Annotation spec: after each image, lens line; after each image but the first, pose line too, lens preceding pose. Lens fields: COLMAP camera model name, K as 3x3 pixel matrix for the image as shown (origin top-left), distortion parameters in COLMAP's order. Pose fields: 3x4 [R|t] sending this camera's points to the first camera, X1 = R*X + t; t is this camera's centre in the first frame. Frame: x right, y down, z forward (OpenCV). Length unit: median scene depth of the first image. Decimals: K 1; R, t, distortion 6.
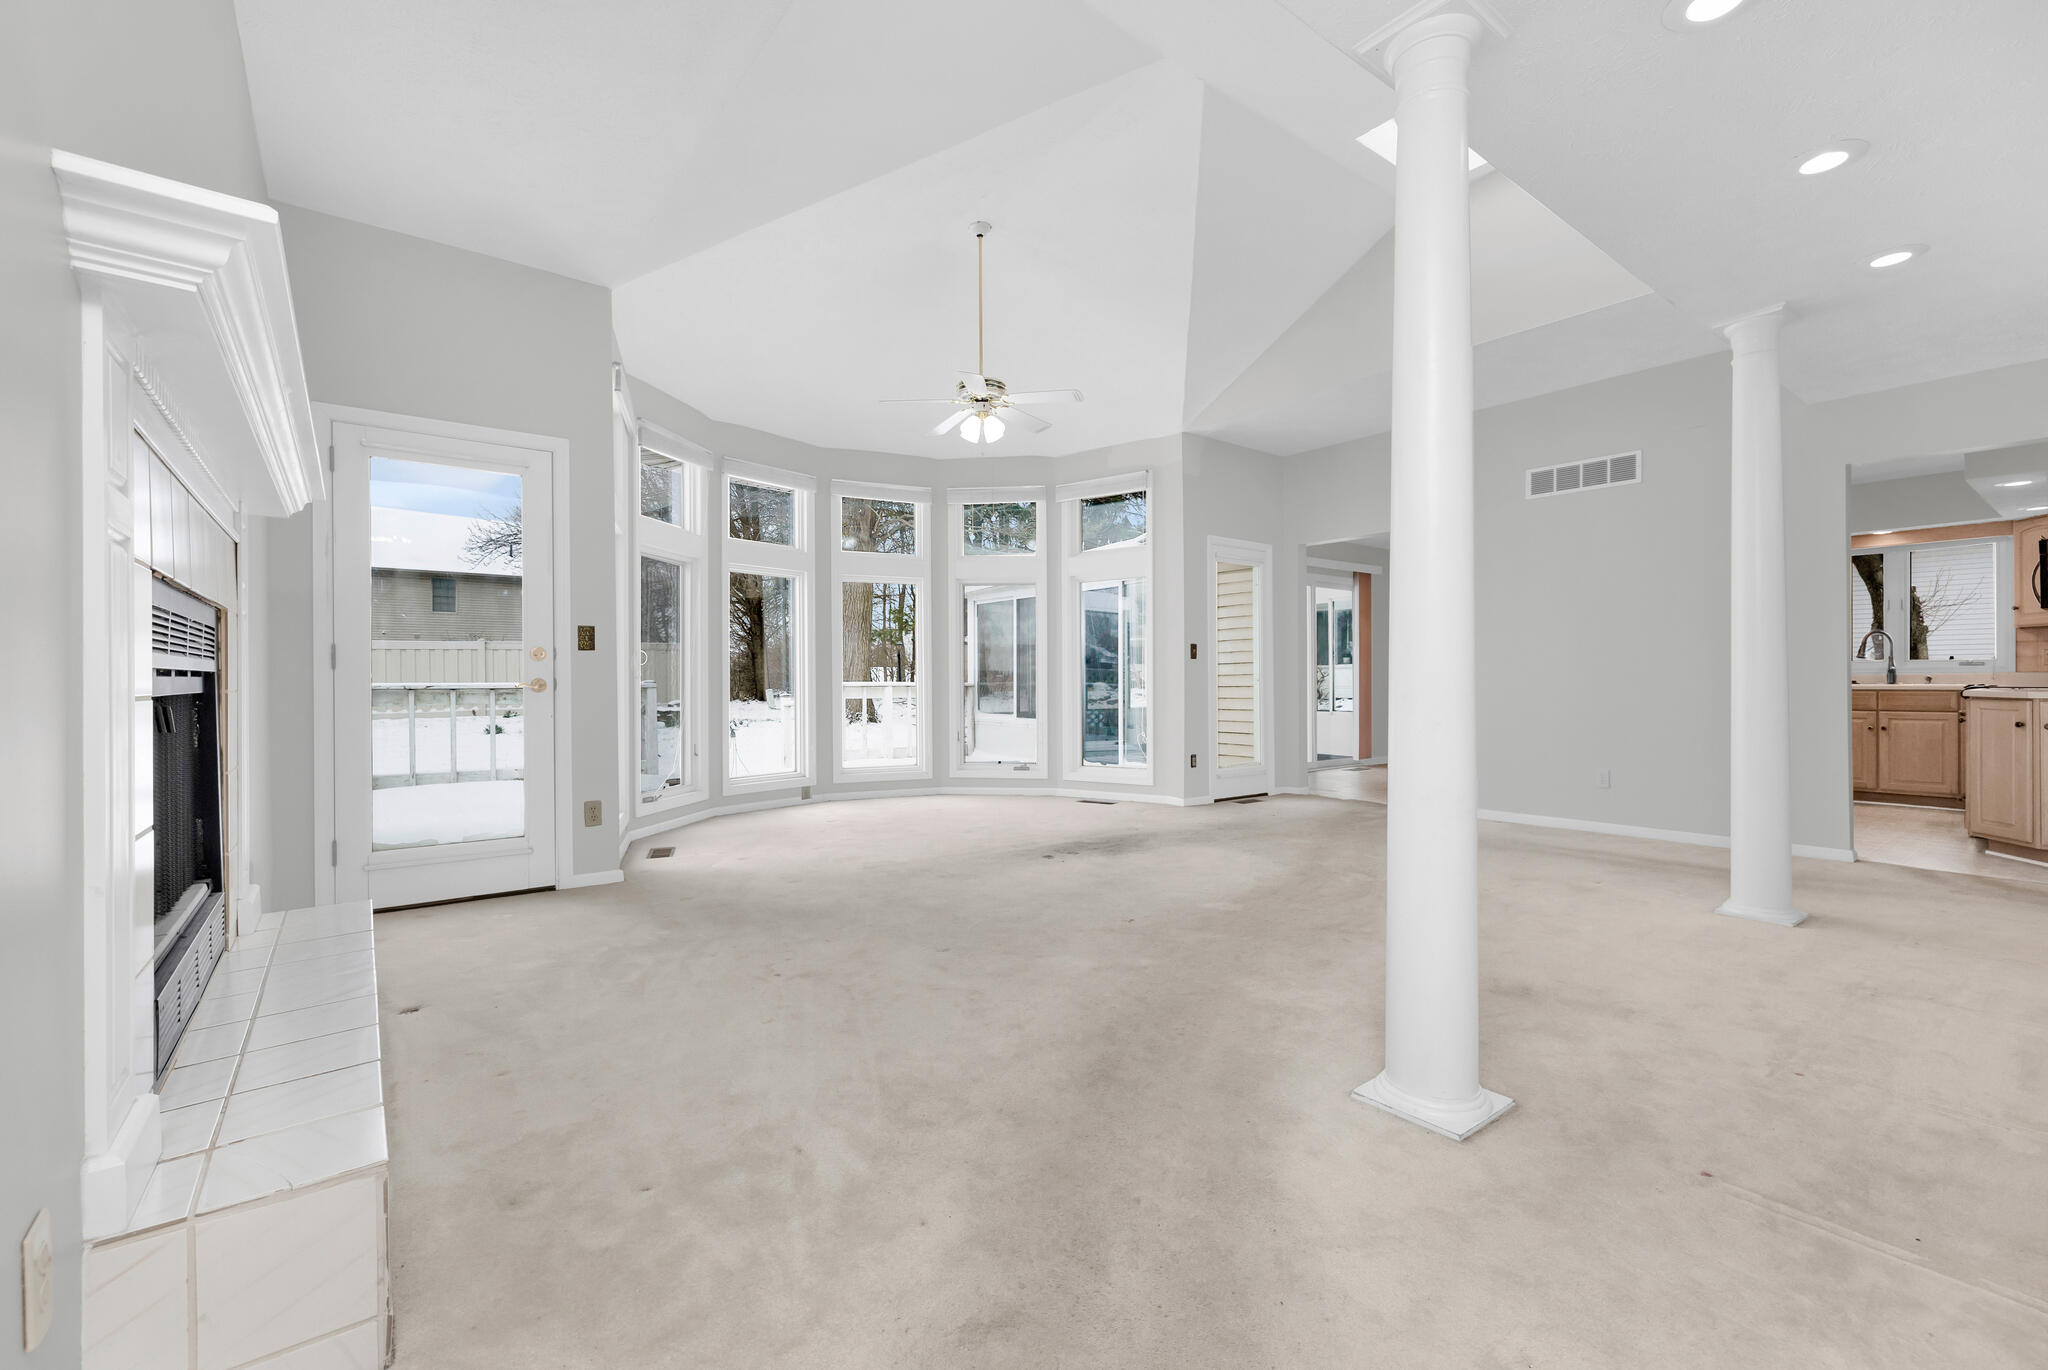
lens RADIAL K [[876.9, 0, 1034.8], [0, 876.9, 683.0], [0, 0, 1]] dist [0.000708, 0.000431]
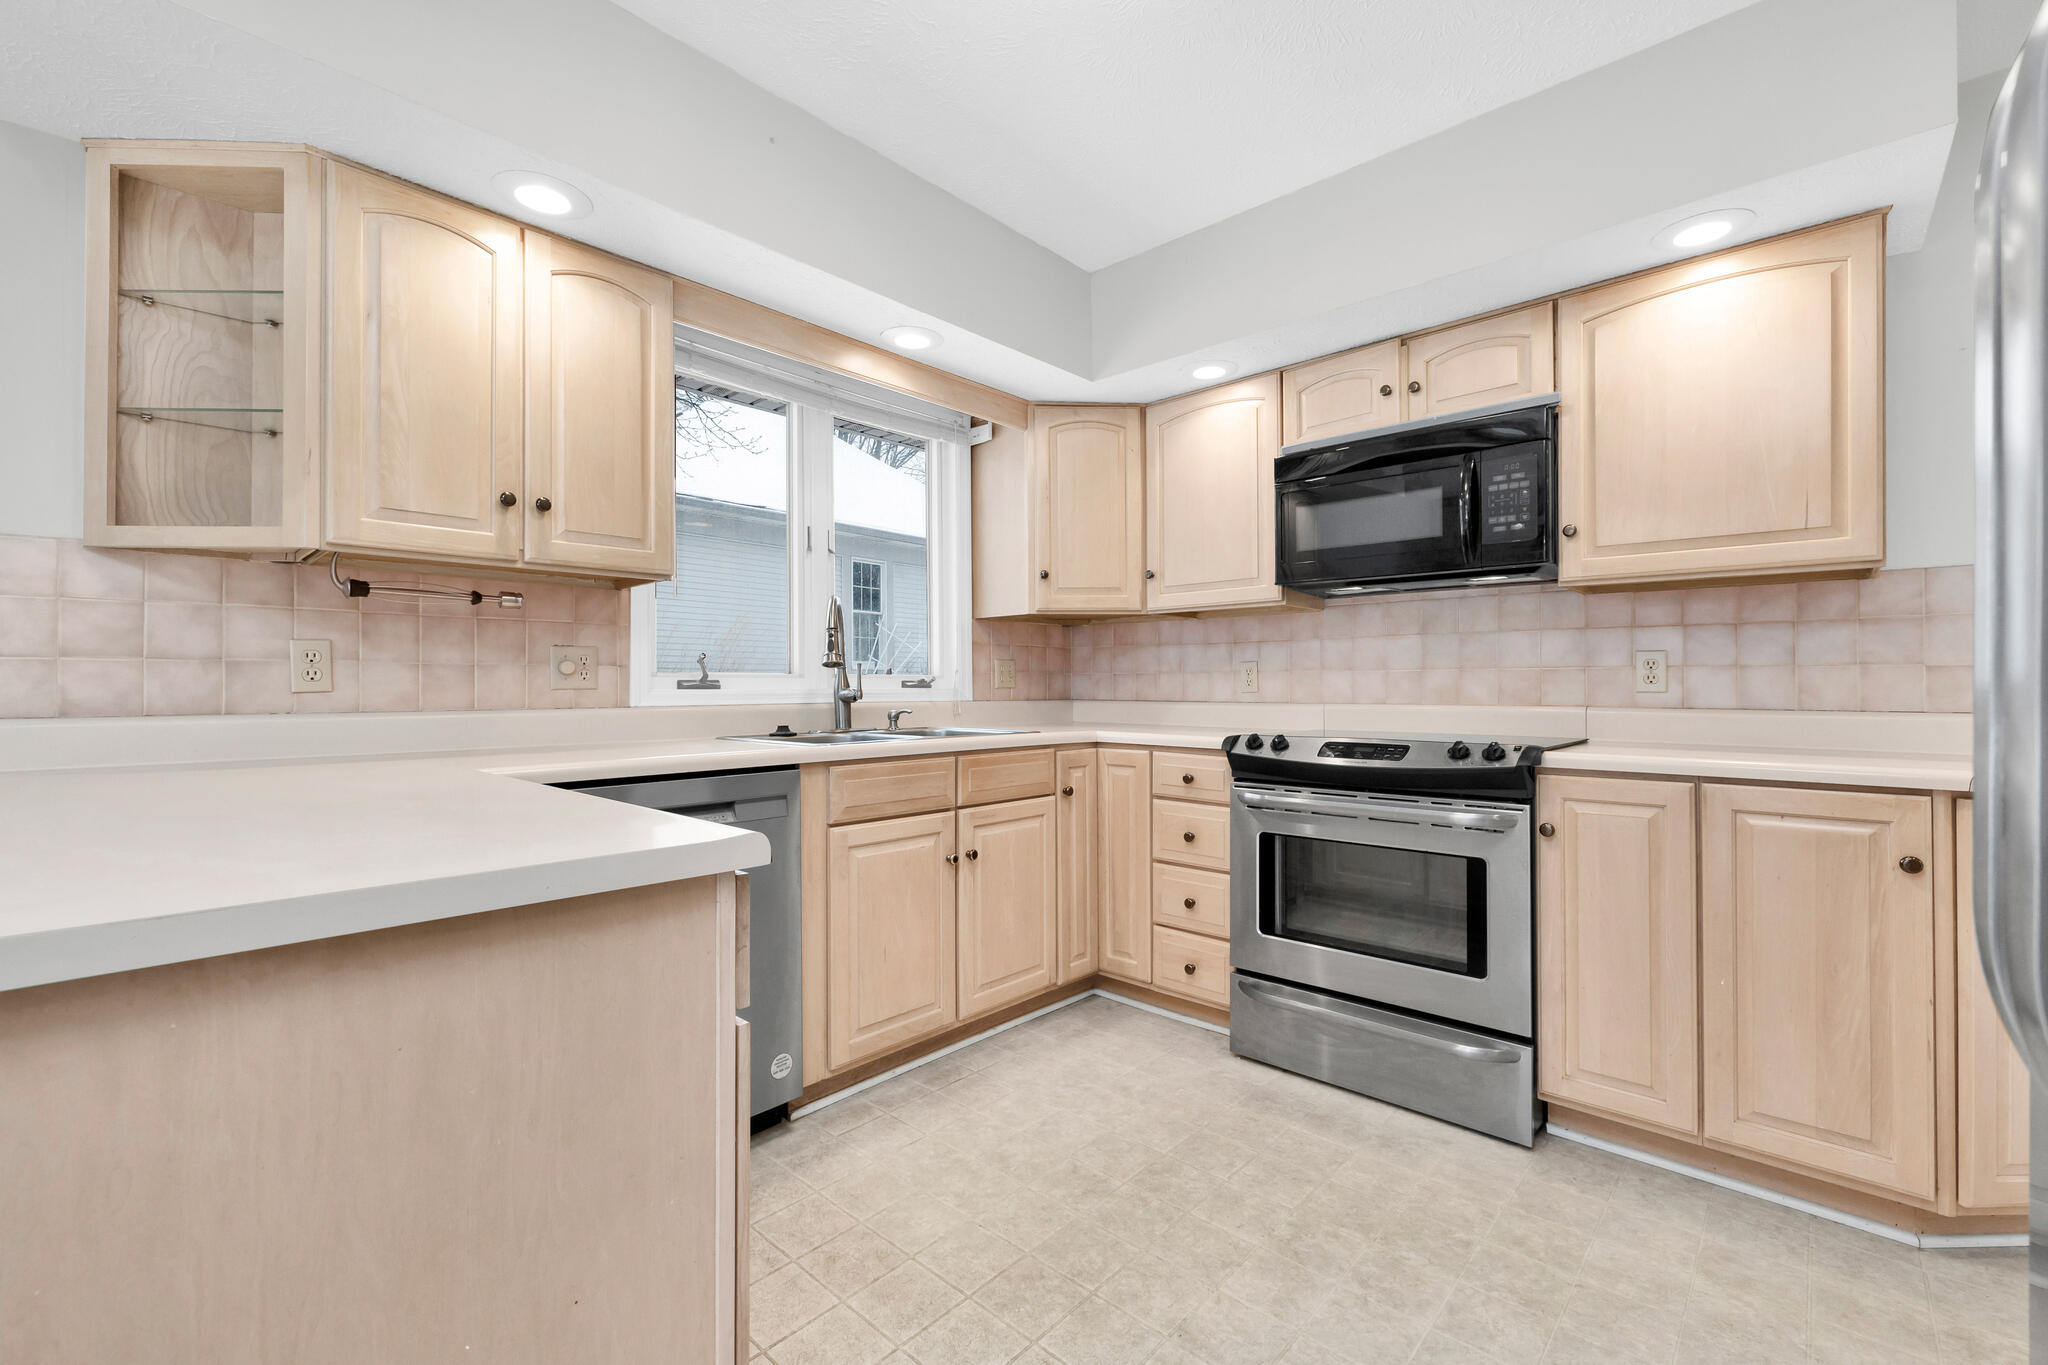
lens RADIAL K [[859.3, 0, 1033.5], [0, 859.3, 677.9], [0, 0, 1]] dist [-0.001041, 0.000540]
pose [[-0.171507, 0.015377, 0.985063, 0.586029], [0.004957, 0.999879, -0.014745, -0.017925], [-0.985170, 0.002354, -0.171562, 1.012507]]
